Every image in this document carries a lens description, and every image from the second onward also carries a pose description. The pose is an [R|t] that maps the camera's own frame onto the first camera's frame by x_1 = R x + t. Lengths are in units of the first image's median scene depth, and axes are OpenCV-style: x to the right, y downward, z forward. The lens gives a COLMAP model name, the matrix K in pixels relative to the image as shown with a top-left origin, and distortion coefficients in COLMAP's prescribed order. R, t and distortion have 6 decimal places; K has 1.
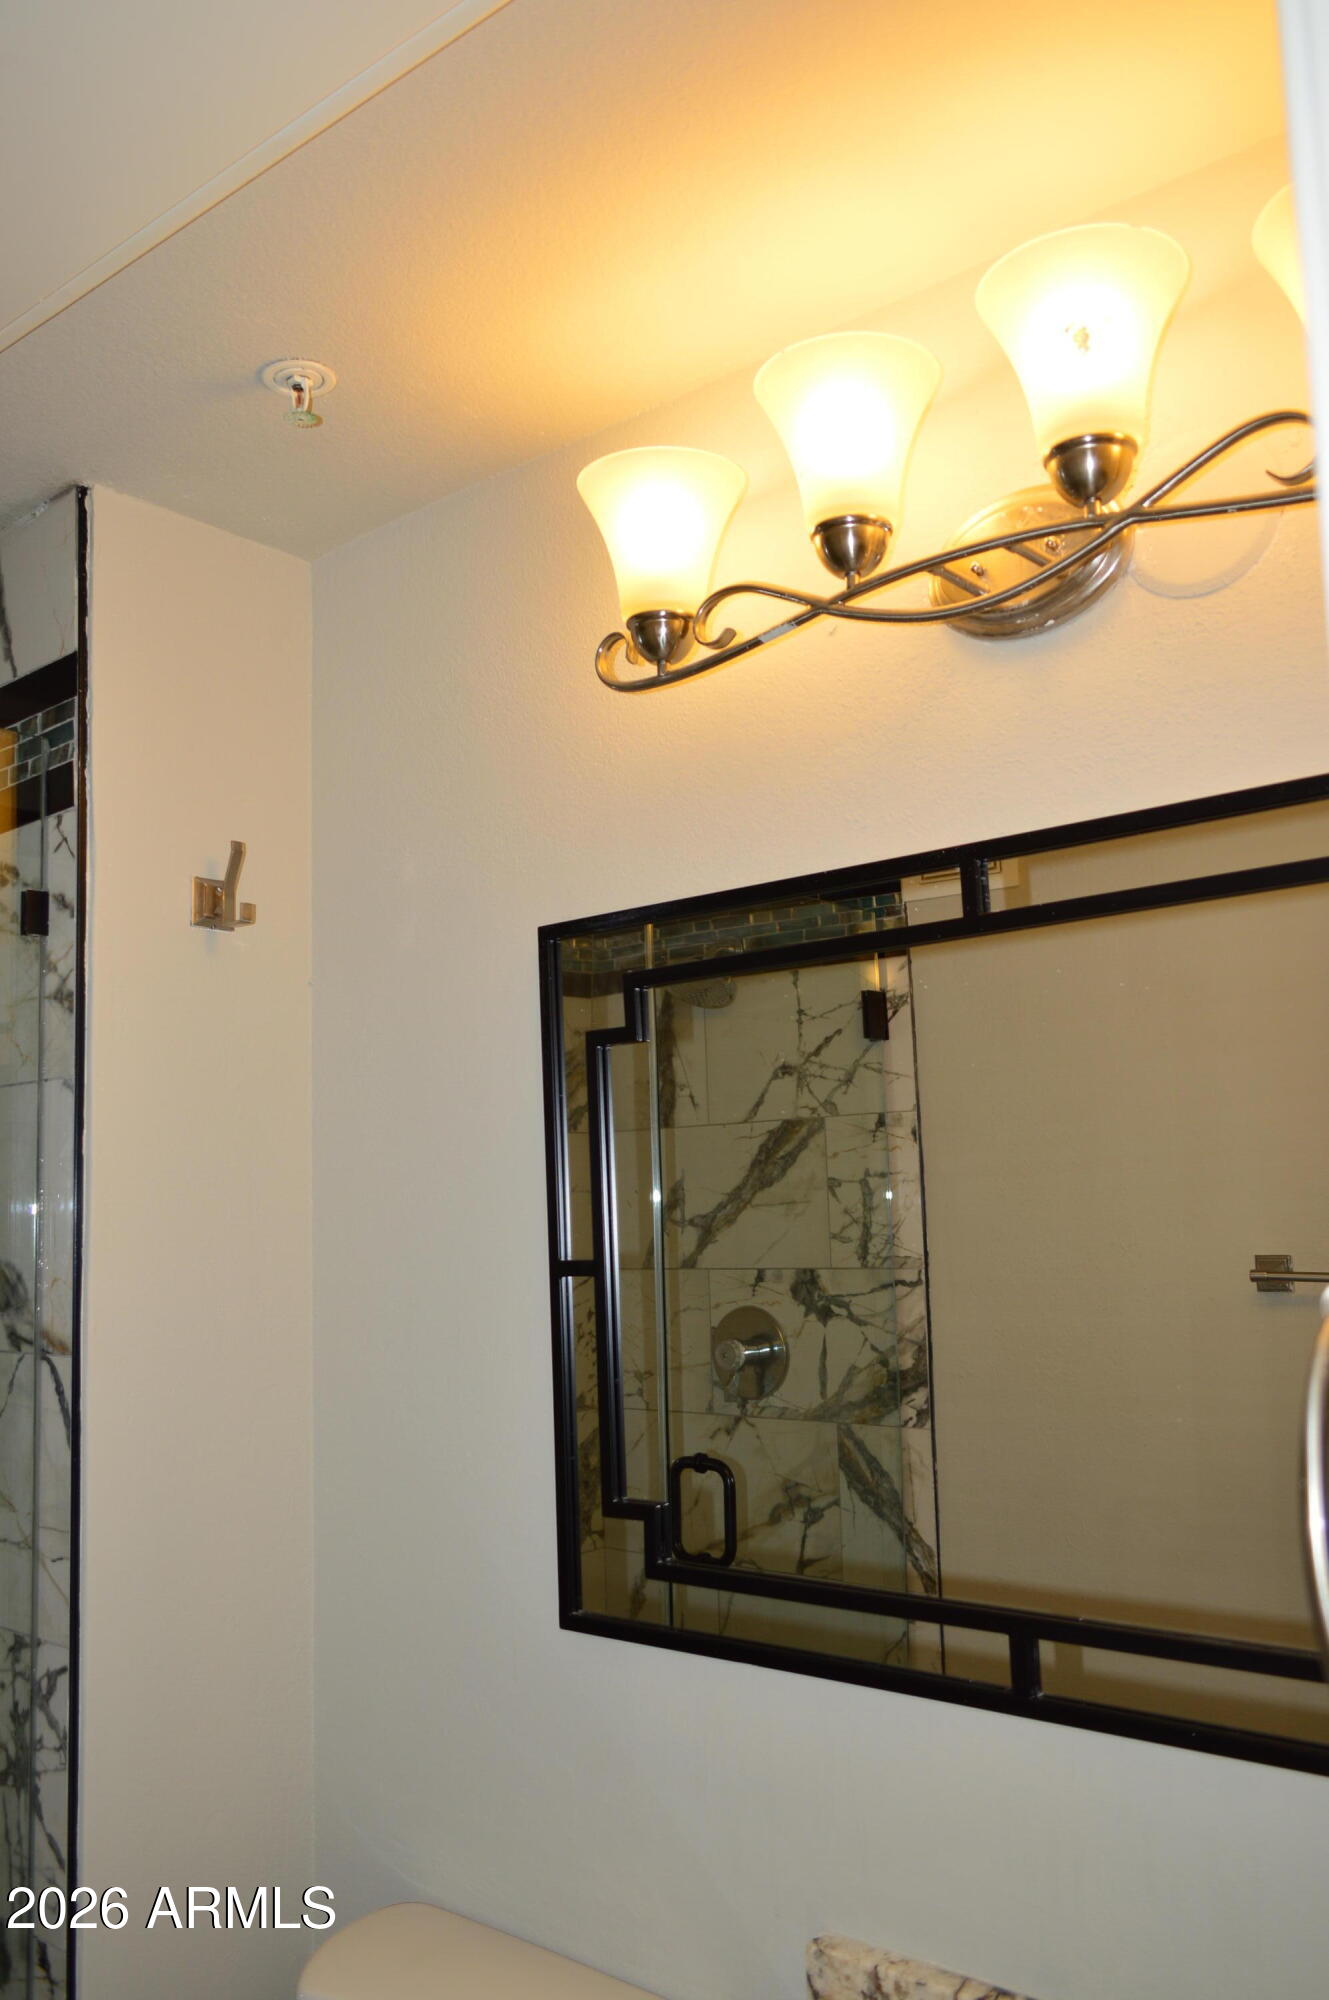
lens RADIAL K [[1570.8, 0, 654.7], [0, 1570.8, 1003.4], [0, 0, 1]] dist [-0.015097, 0.009069]
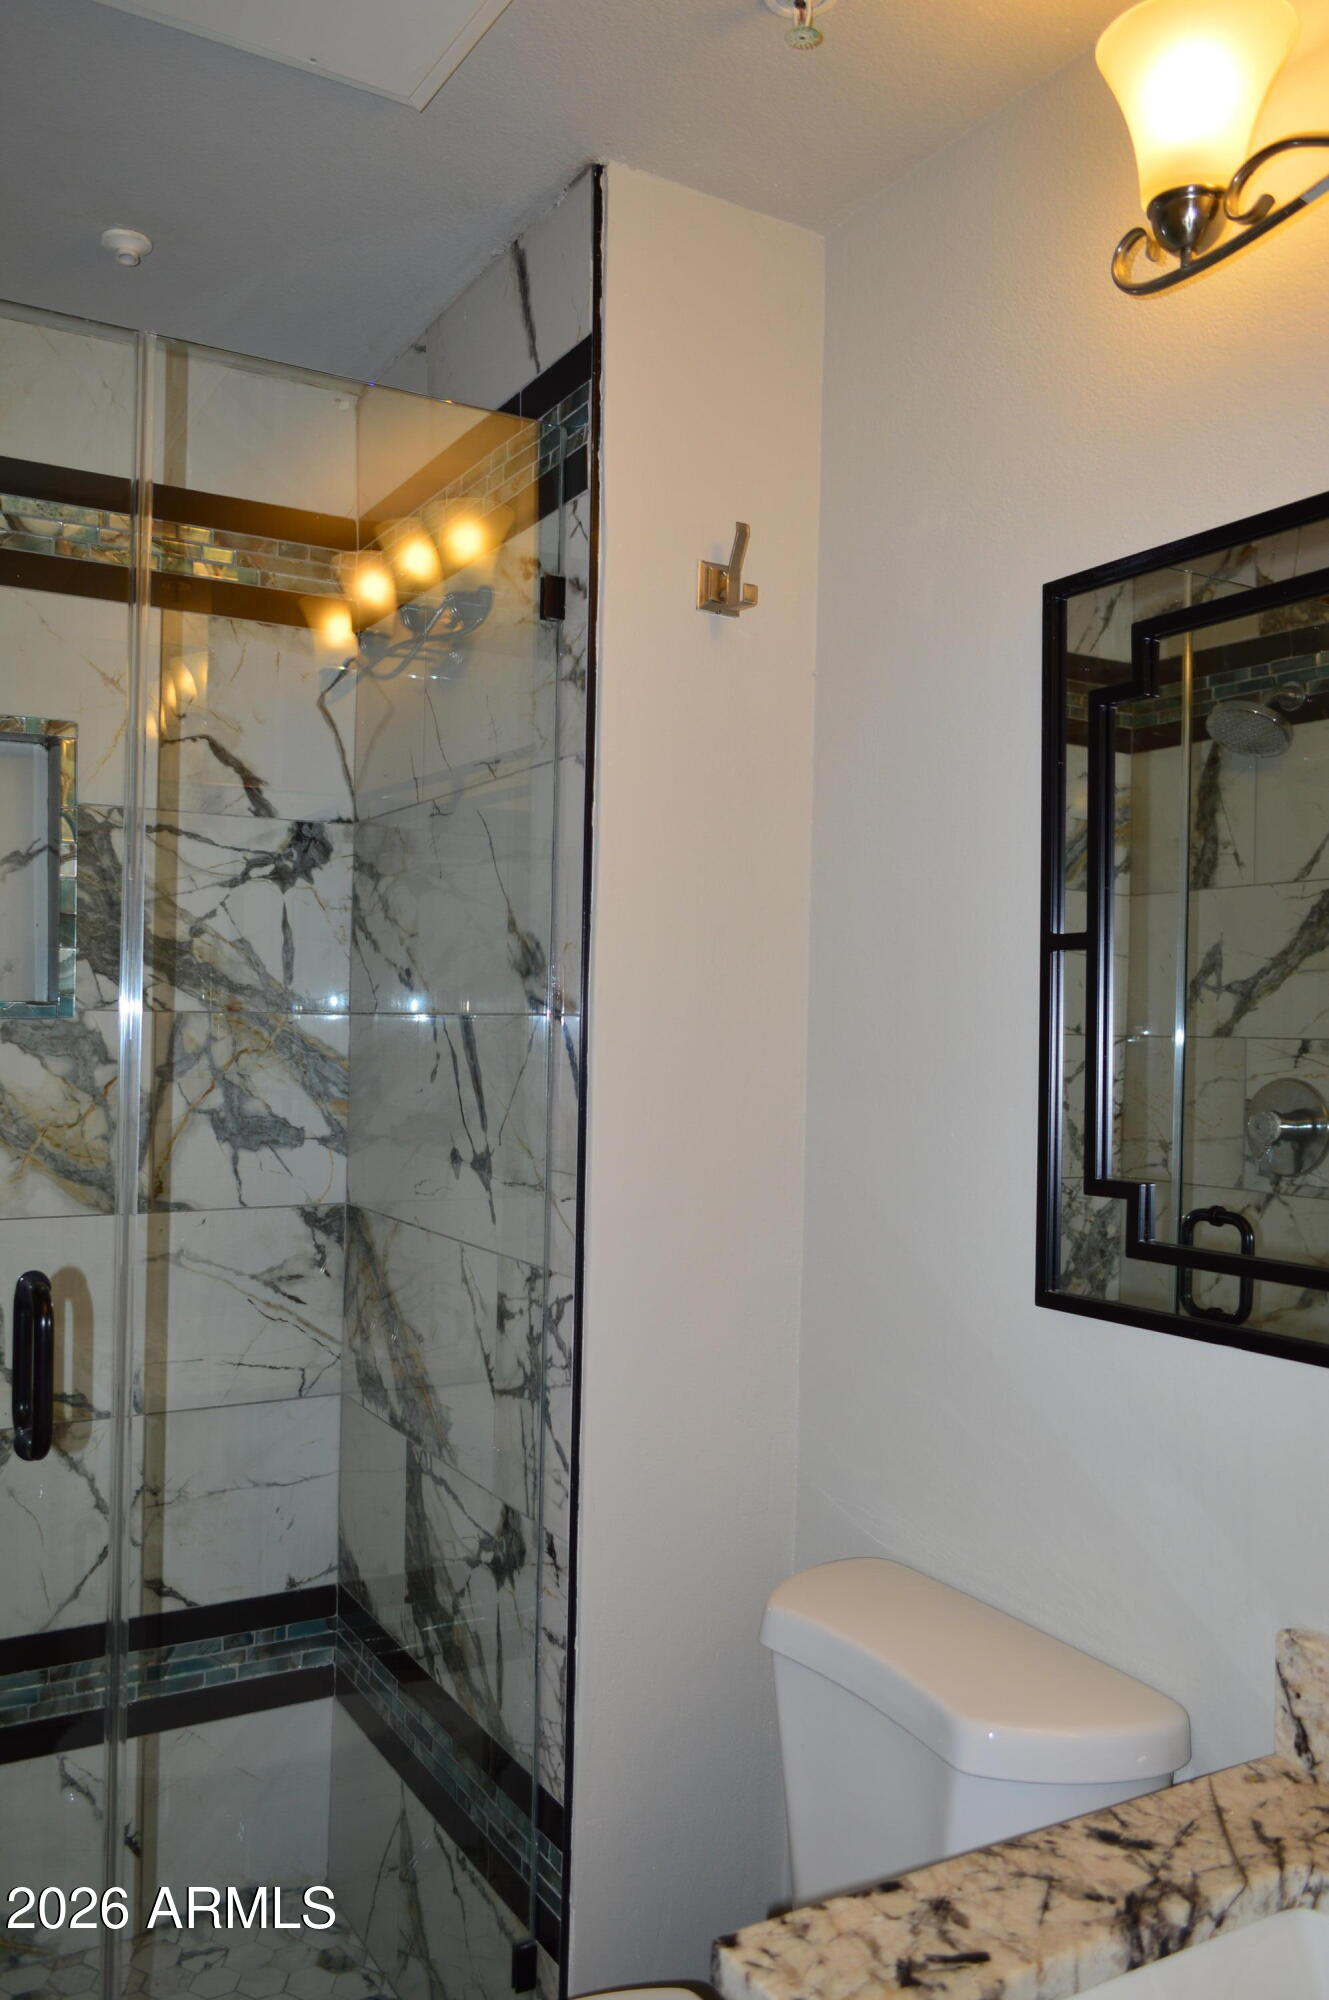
lens RADIAL K [[1570.8, 0, 654.7], [0, 1570.8, 1003.4], [0, 0, 1]] dist [-0.015097, 0.009069]
pose [[0.940017, 0.047352, -0.337825, 0.035211], [-0.010363, 0.993826, 0.110466, 0.096891], [0.340971, -0.100339, 0.934704, 0.019075]]
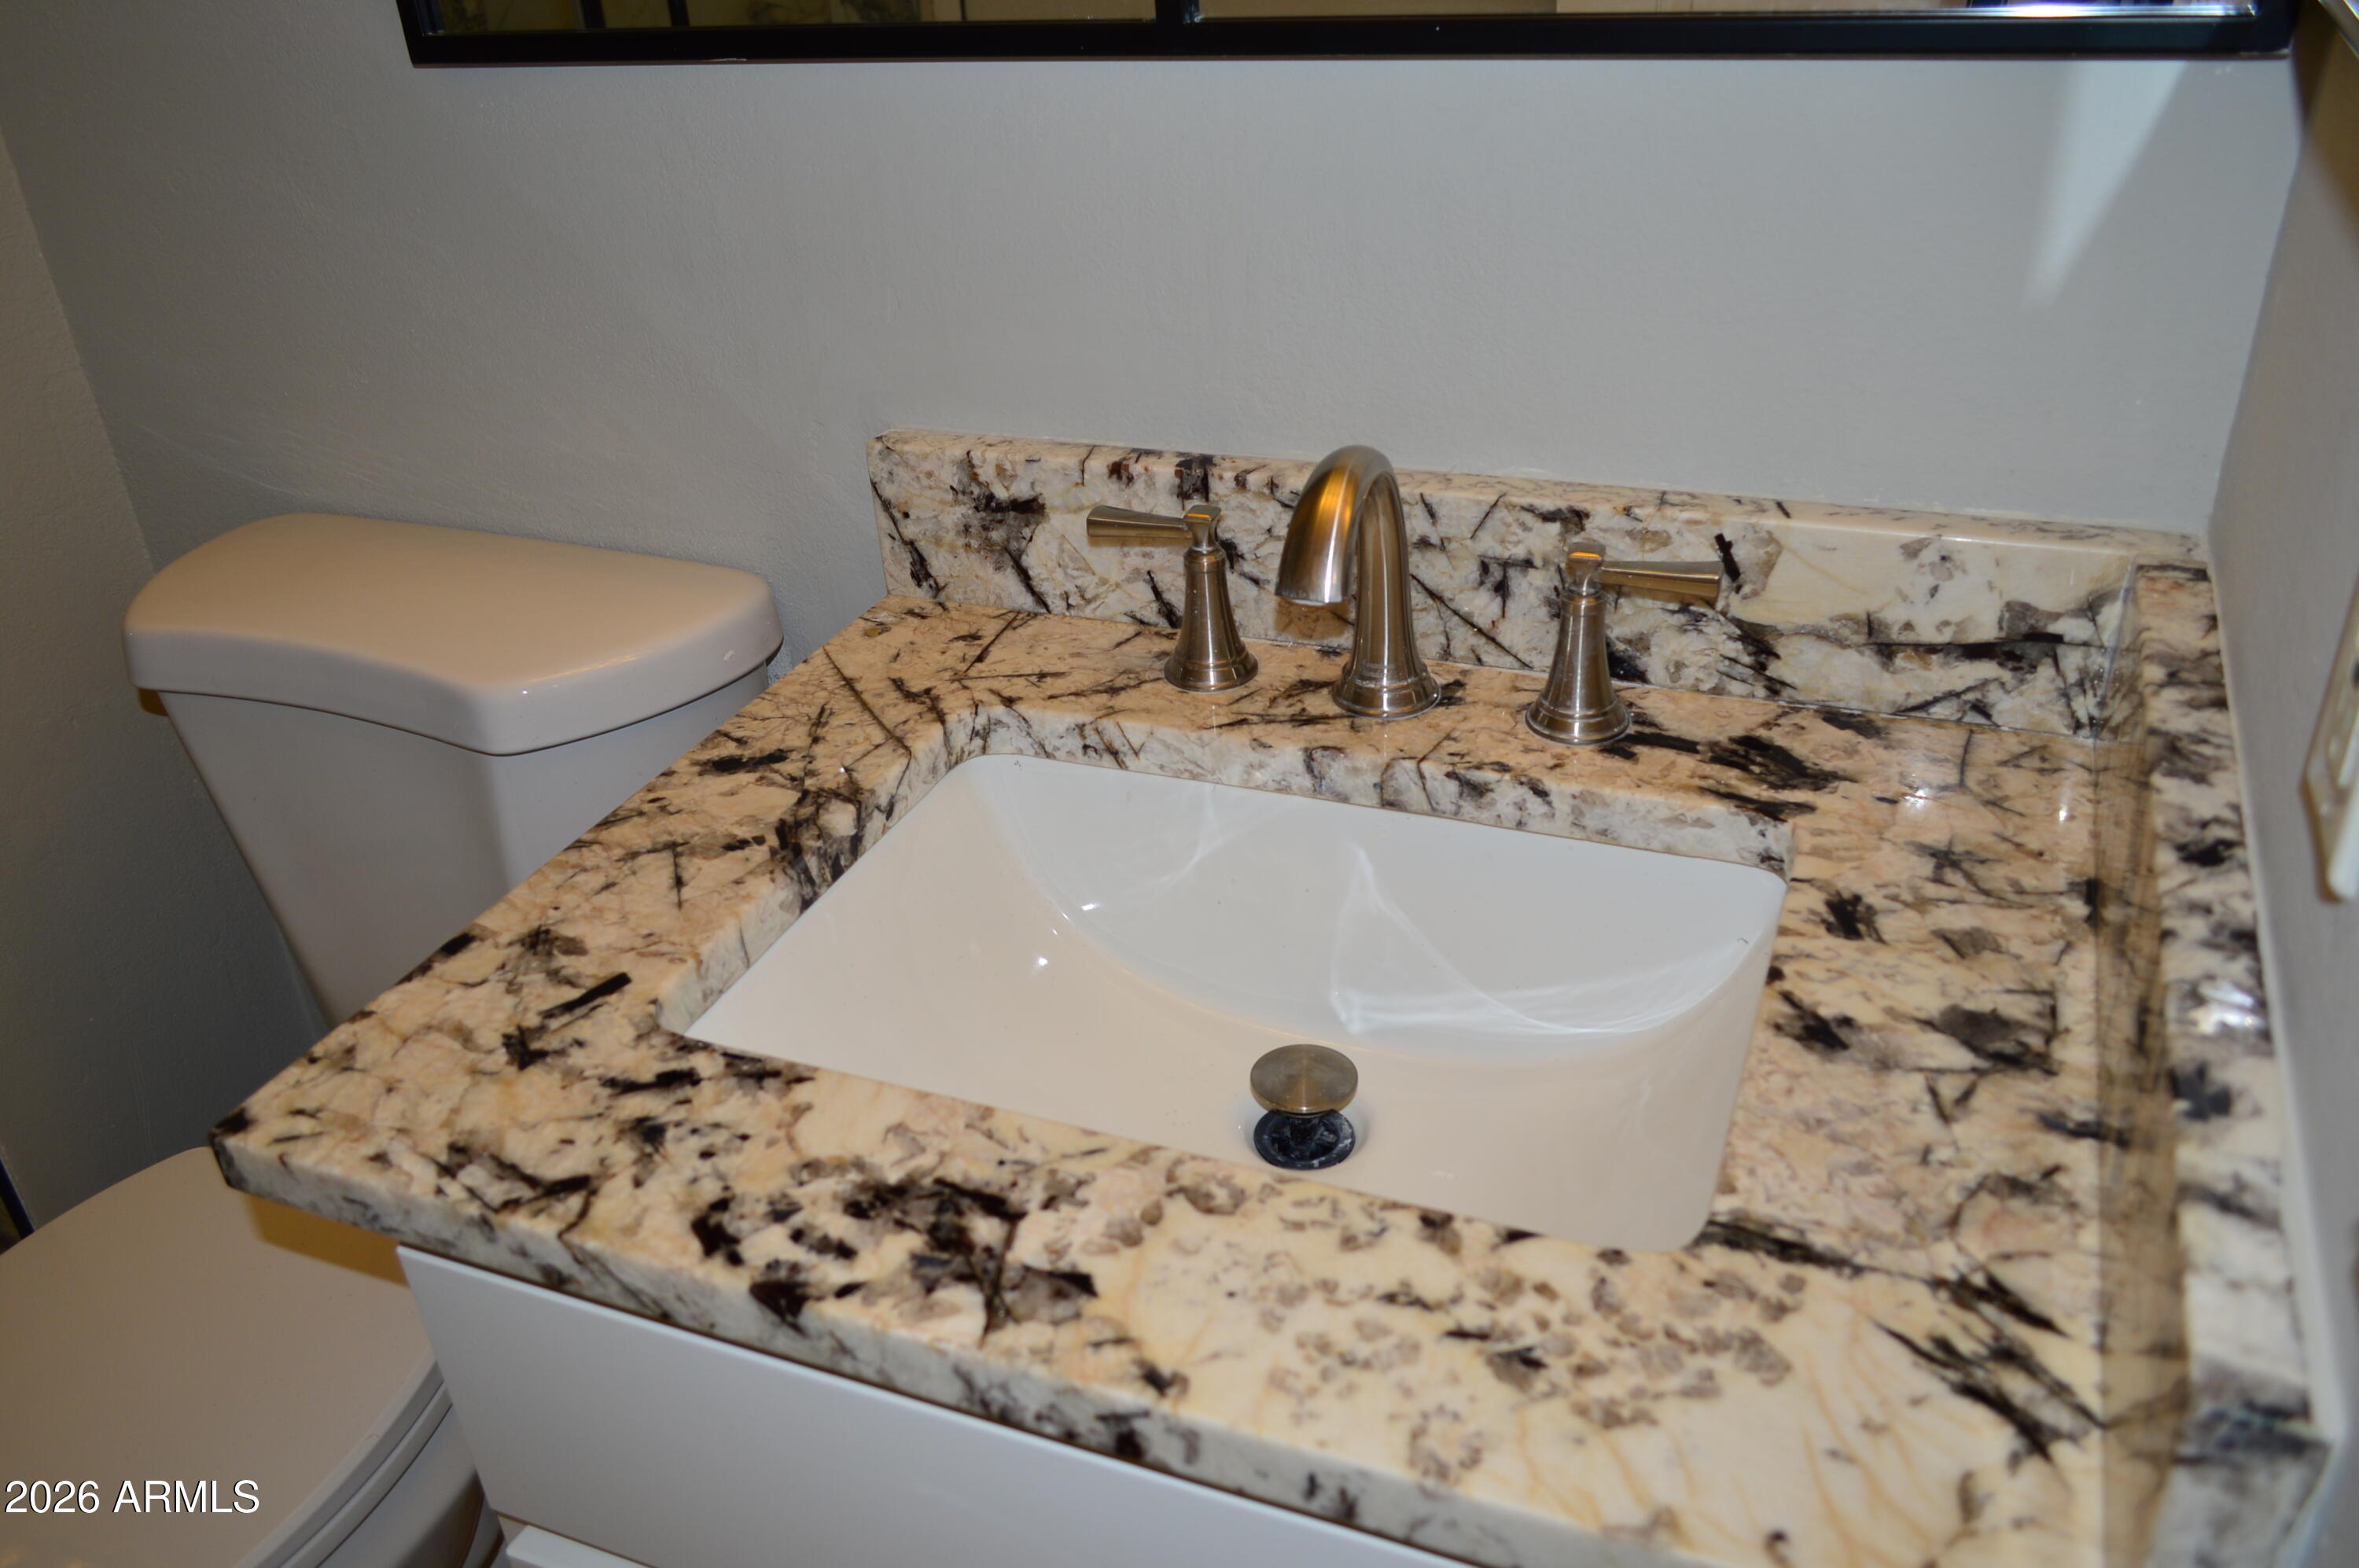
lens RADIAL K [[1852.7, 0, 1179.5], [0, 1852.7, 784.0], [0, 0, 1]] dist [-0.015097, 0.009069]
pose [[0.954061, -0.169854, 0.246815, -0.000342], [-0.007211, 0.810523, 0.585662, 0.186826], [-0.299526, -0.560537, 0.772063, 0.180228]]
